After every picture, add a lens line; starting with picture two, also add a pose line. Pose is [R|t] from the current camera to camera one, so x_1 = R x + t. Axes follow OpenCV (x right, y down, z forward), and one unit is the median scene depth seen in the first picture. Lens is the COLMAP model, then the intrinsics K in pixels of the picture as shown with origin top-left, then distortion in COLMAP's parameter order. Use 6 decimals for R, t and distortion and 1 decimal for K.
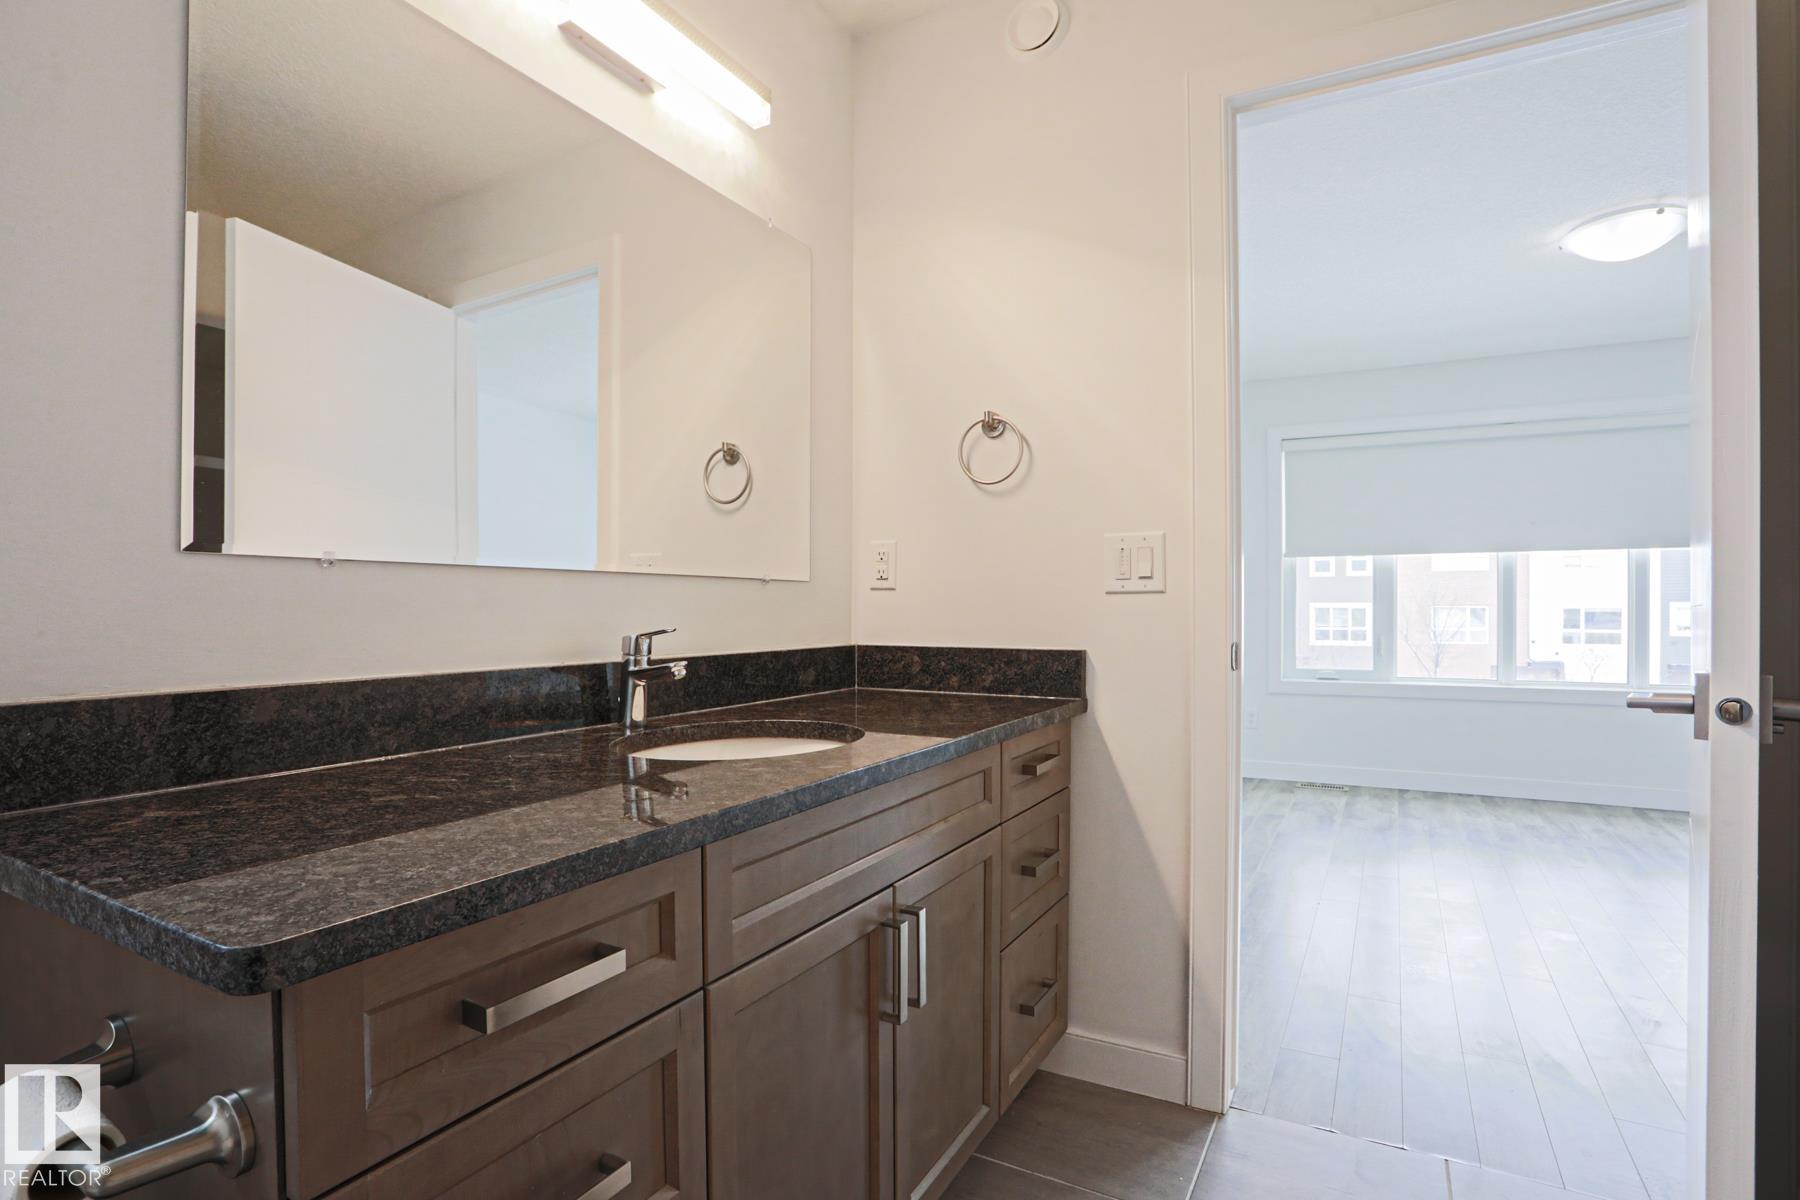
lens RADIAL K [[872.6, 0, 895.2], [0, 872.6, 602.5], [0, 0, 1]] dist [-0.074274, 0.030631]
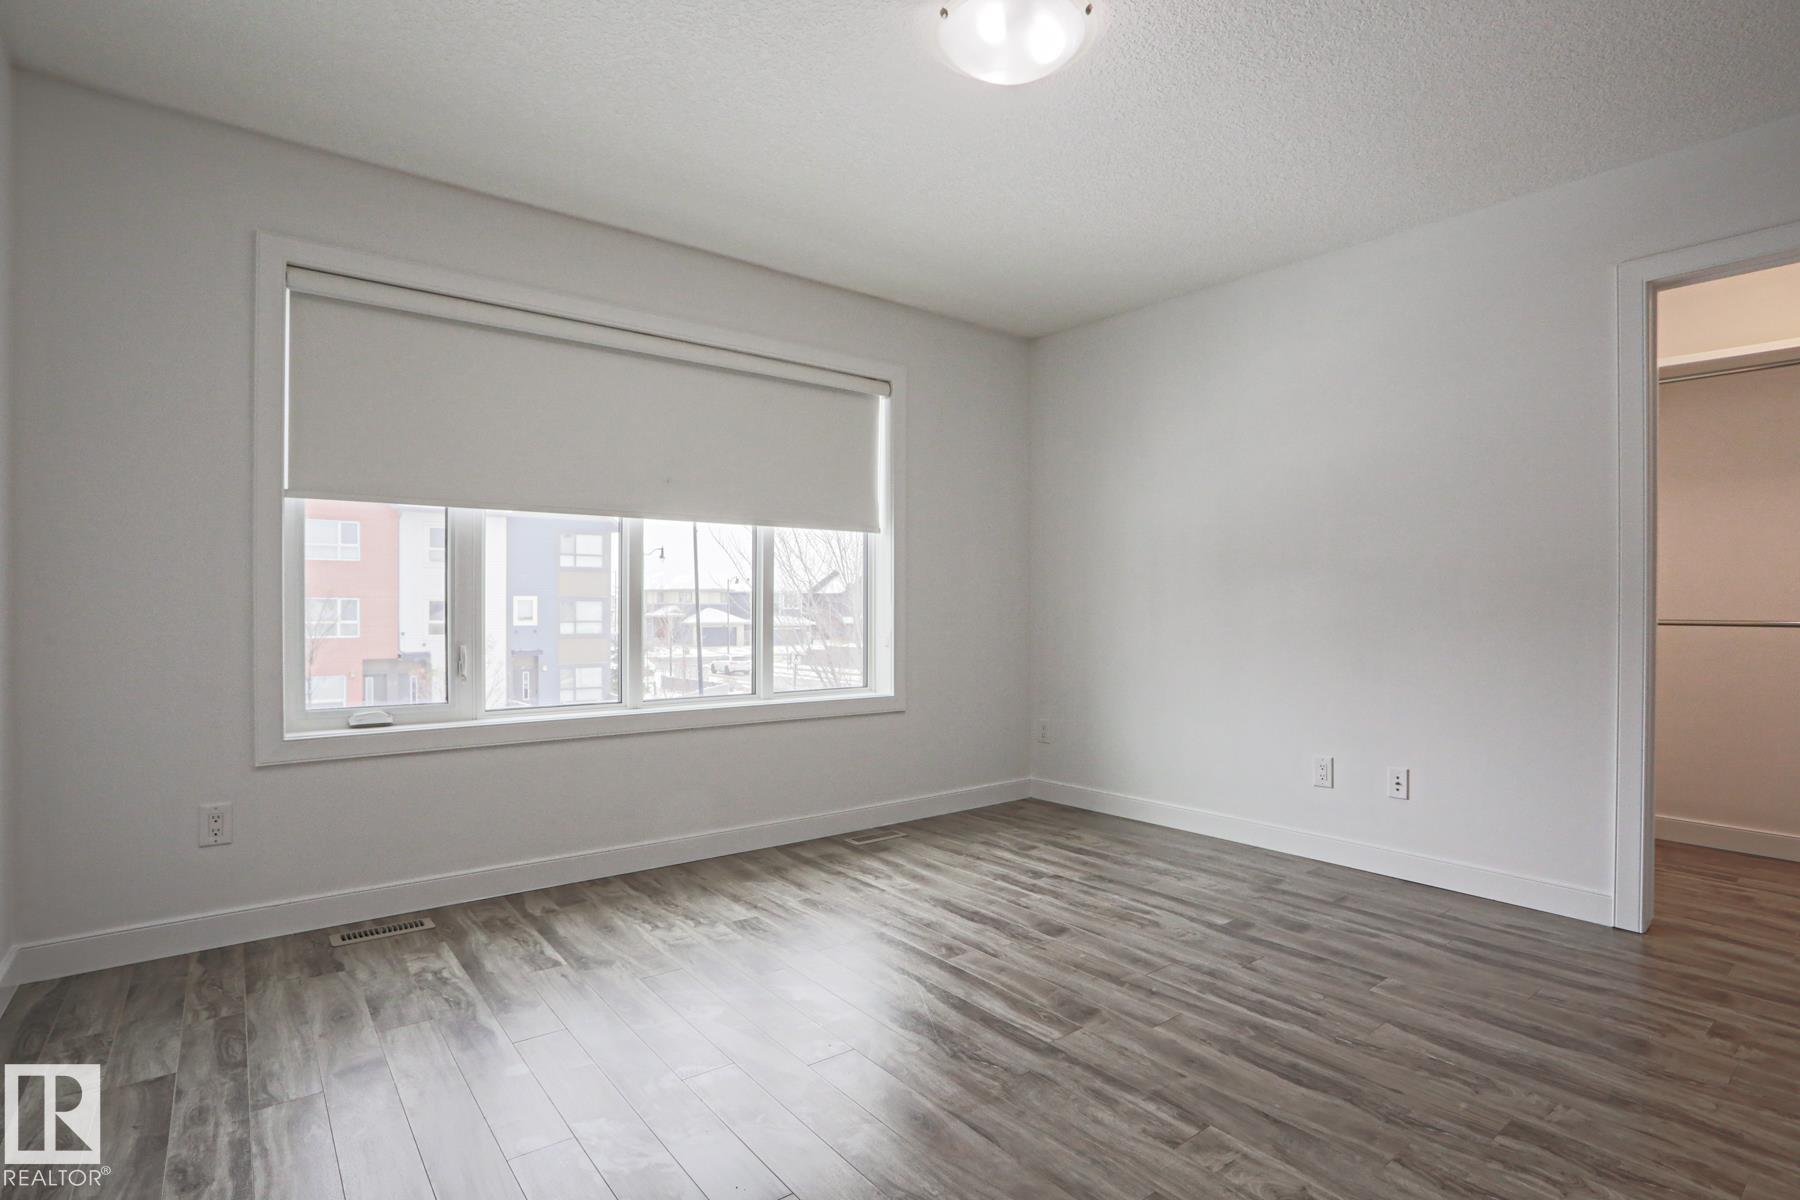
lens RADIAL K [[893.5, 0, 884.9], [0, 893.5, 606.3], [0, 0, 1]] dist [-0.073868, 0.033232]
pose [[0.377493, -0.003944, 0.926004, 0.112665], [-0.009479, 0.999922, 0.008123, 0.005386], [-0.925964, -0.011844, 0.377426, 0.491710]]
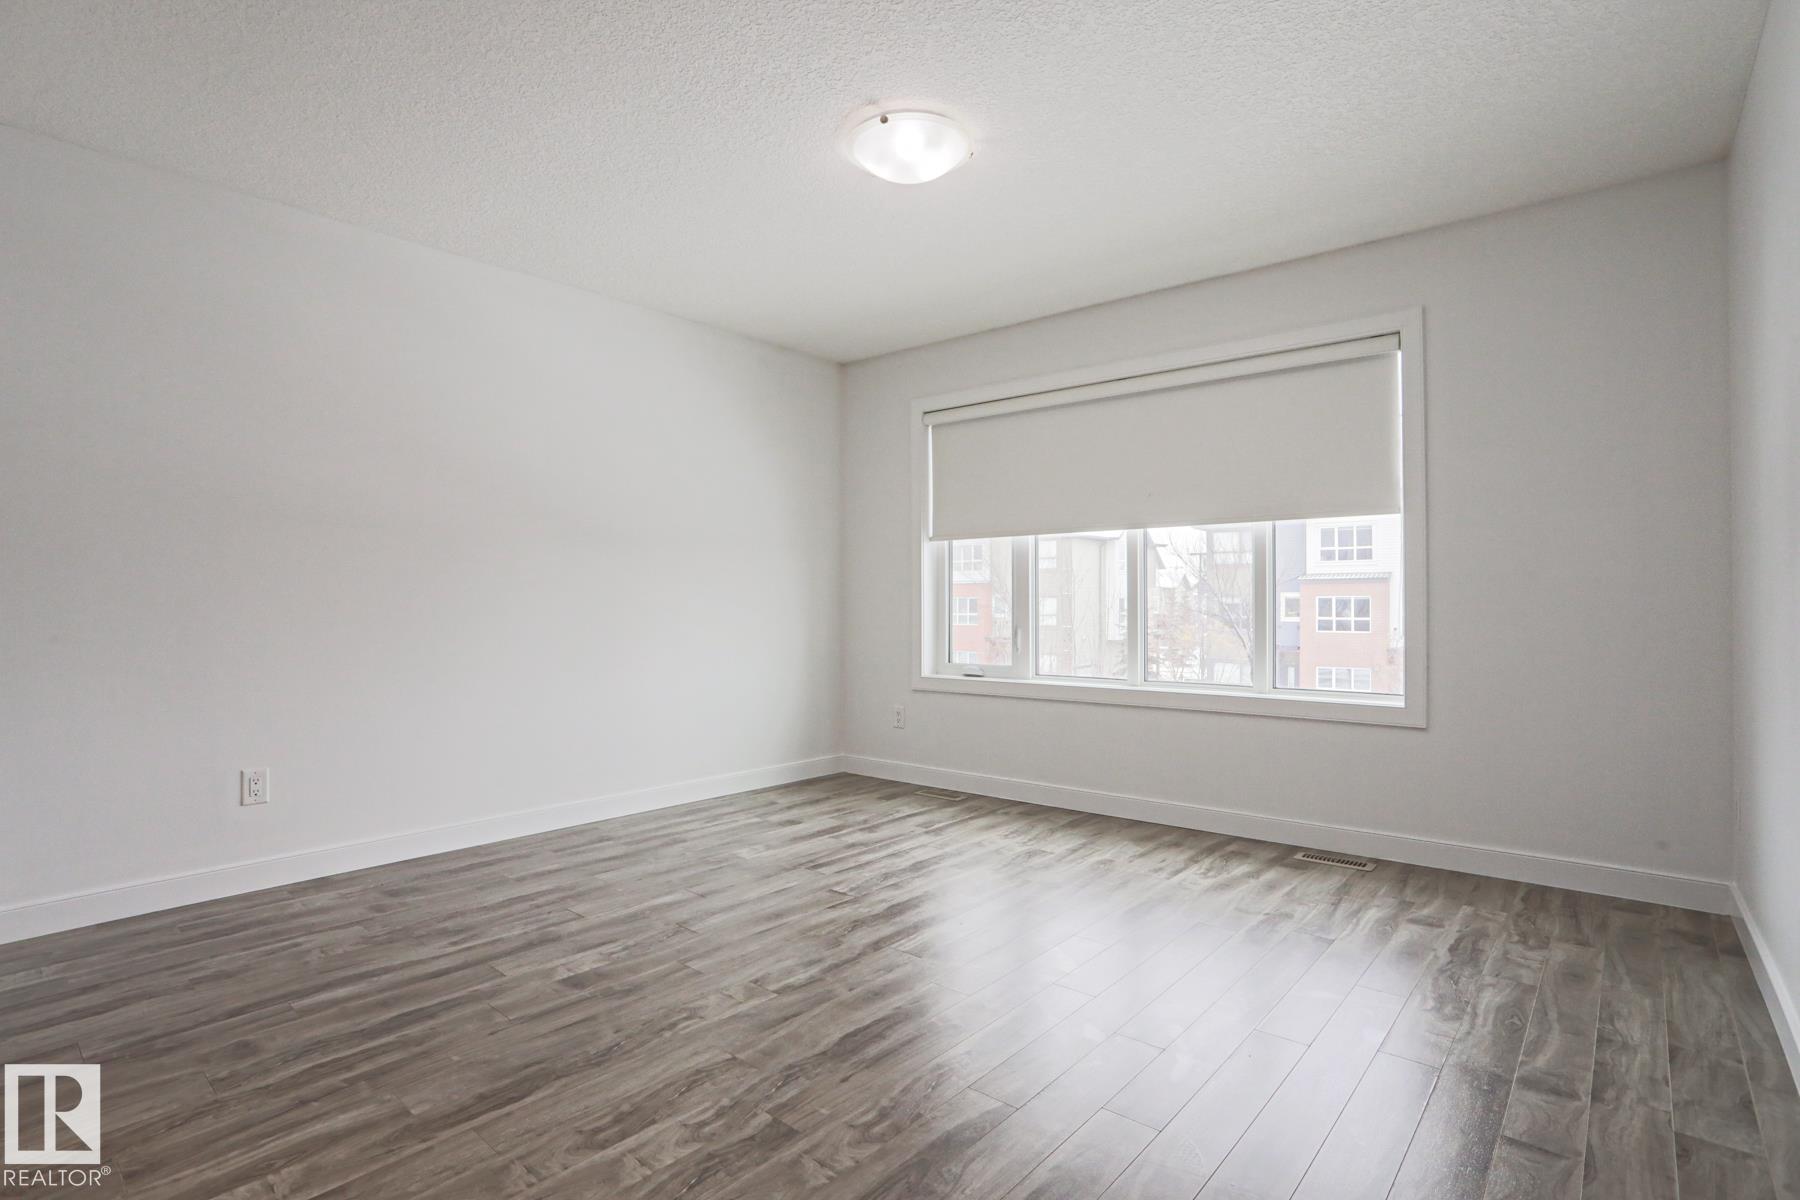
lens RADIAL K [[872.6, 0, 895.2], [0, 872.6, 602.5], [0, 0, 1]] dist [-0.074274, 0.030631]
pose [[0.981957, -0.005974, -0.189011, 0.607475], [0.007410, 0.999949, 0.006889, 0.005693], [0.188960, -0.008165, 0.981951, 0.087622]]
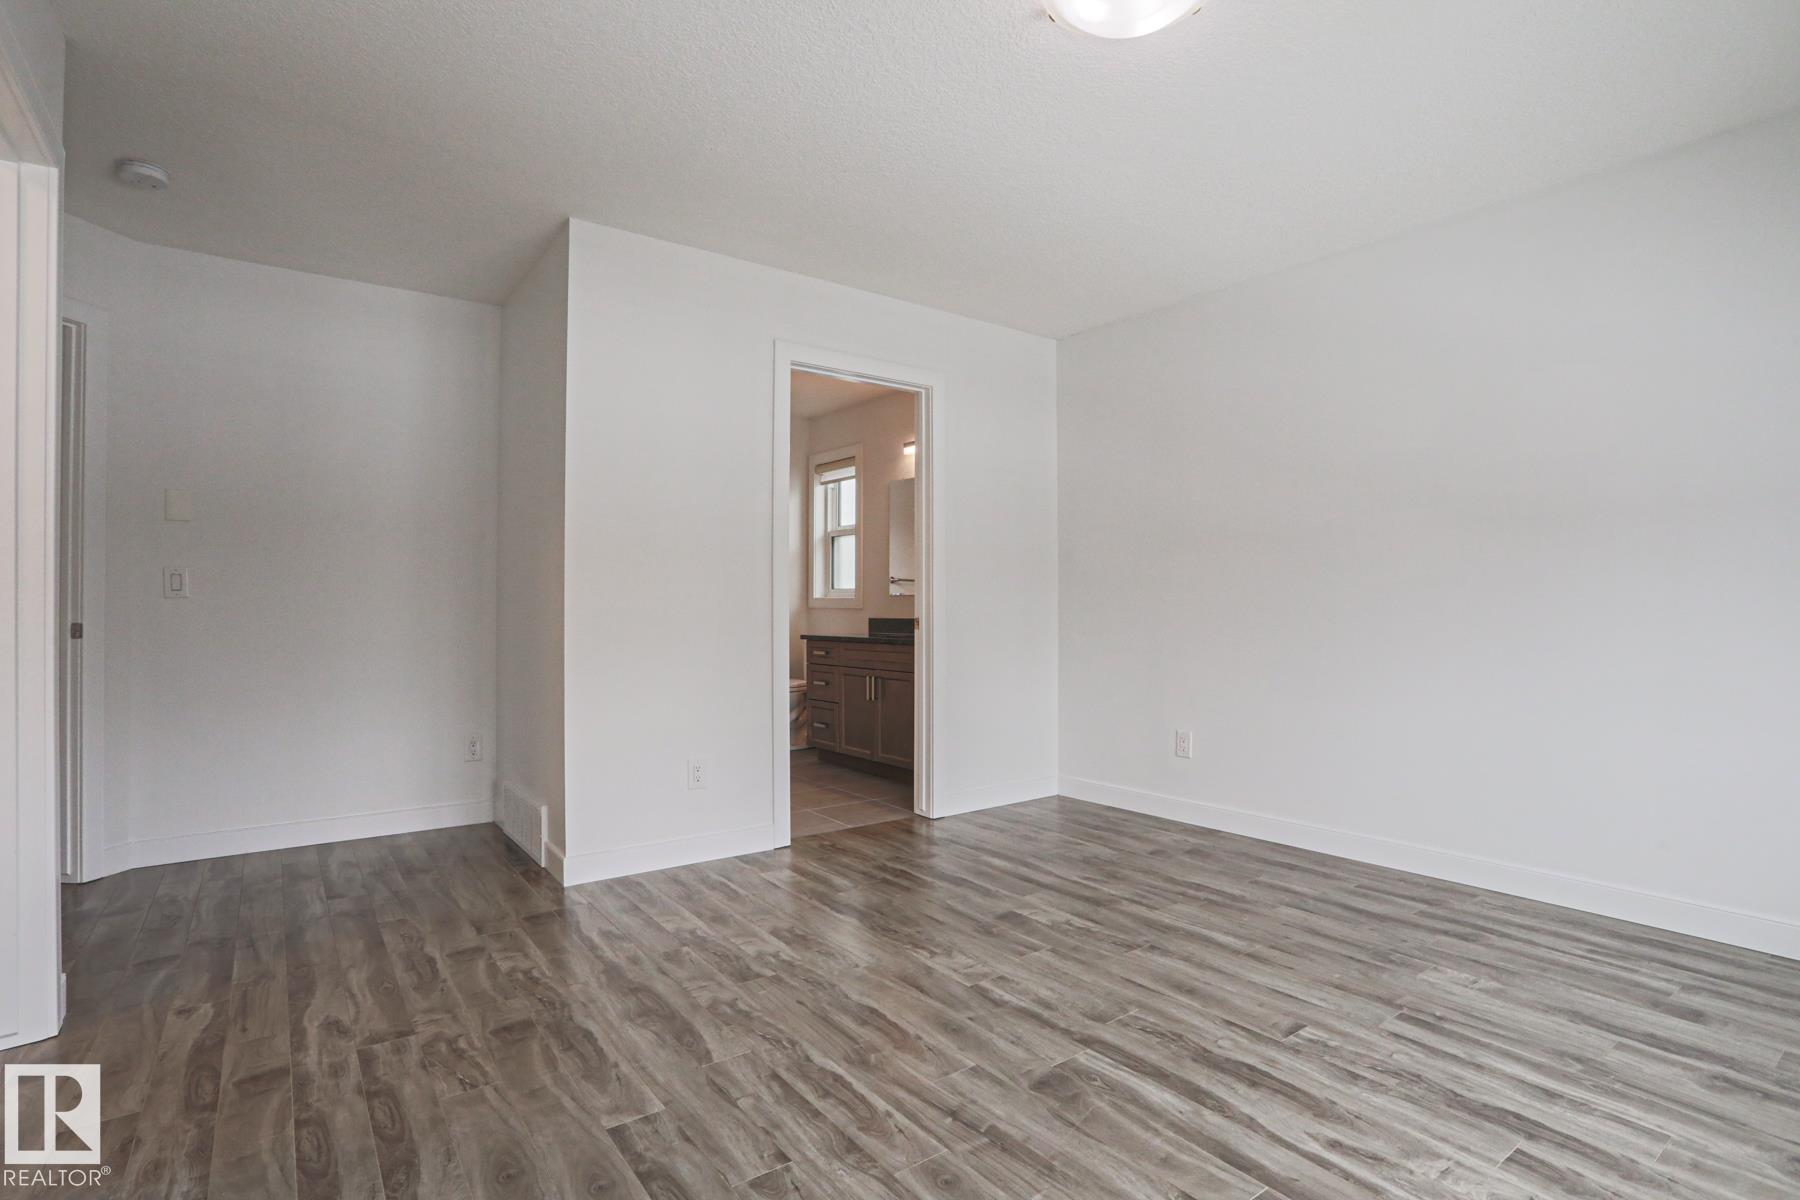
lens RADIAL K [[872.6, 0, 895.2], [0, 872.6, 602.5], [0, 0, 1]] dist [-0.074274, 0.030631]
pose [[-0.397213, -0.007856, -0.917693, 0.895000], [0.005090, 0.999929, -0.010764, 0.010471], [0.917712, -0.008947, -0.397145, 0.644471]]
